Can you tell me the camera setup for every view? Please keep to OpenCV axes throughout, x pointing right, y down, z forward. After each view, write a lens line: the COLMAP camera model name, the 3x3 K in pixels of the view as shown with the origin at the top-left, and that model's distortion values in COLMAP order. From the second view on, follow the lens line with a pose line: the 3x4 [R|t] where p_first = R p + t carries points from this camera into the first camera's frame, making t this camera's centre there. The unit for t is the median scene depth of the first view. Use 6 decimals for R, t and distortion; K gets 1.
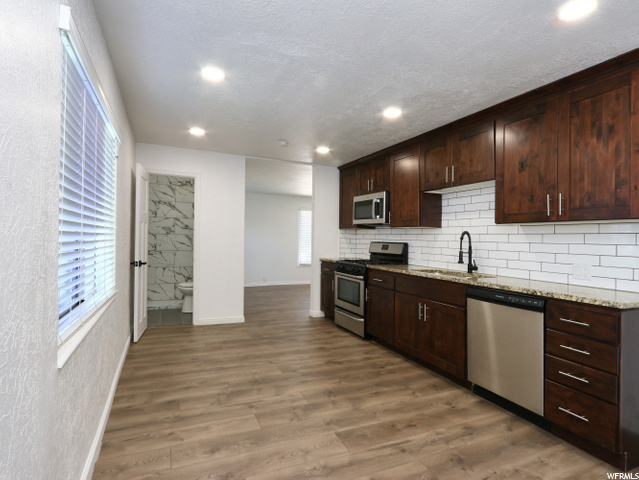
lens RADIAL K [[331.7, 0, 309.0], [0, 331.7, 241.1], [0, 0, 1]] dist [0.000797, -0.000246]
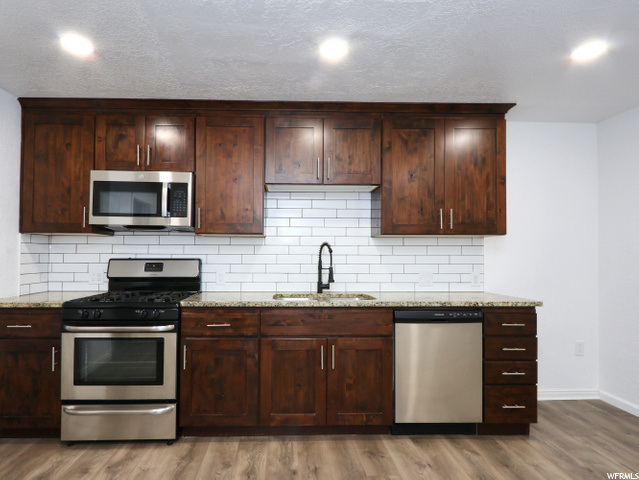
lens RADIAL K [[339.3, 0, 296.7], [0, 339.3, 248.6], [0, 0, 1]] dist [-0.000993, -0.000244]
pose [[0.376350, -0.006430, 0.926455, -0.389487], [0.013814, 0.999904, 0.001328, -0.019164], [-0.926374, 0.012298, 0.376403, 0.895655]]
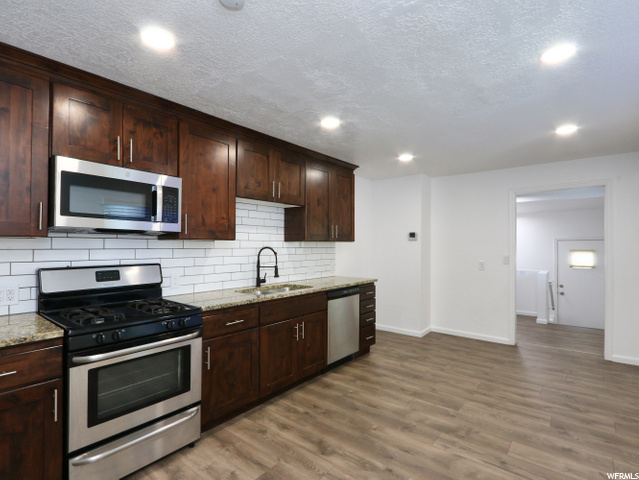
lens RADIAL K [[328.6, 0, 319.5], [0, 328.6, 240.0], [0, 0, 1]] dist [-0.002832, -0.001660]
pose [[-0.465064, -0.019996, 0.885051, -0.606779], [-0.011603, 0.999797, 0.016491, -0.080603], [-0.885201, -0.002600, -0.465201, 1.588076]]
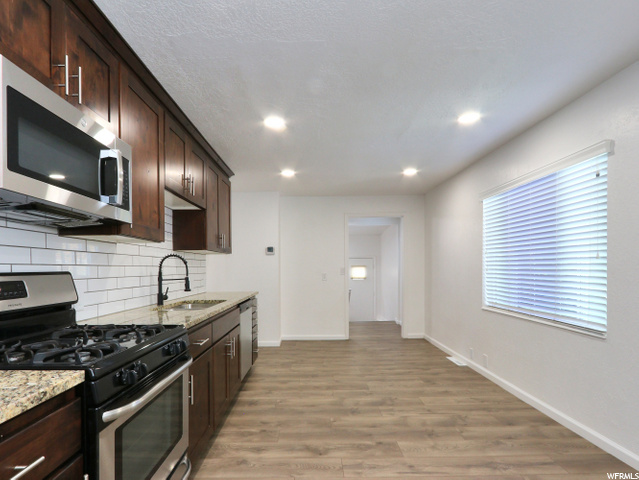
lens RADIAL K [[335.2, 0, 310.6], [0, 335.2, 267.0], [0, 0, 1]] dist [0.000094, -0.000198]
pose [[-0.920654, -0.020668, 0.389832, -0.208882], [-0.015998, 0.999756, 0.015222, -0.017127], [-0.390051, 0.007778, -0.920760, 1.958232]]
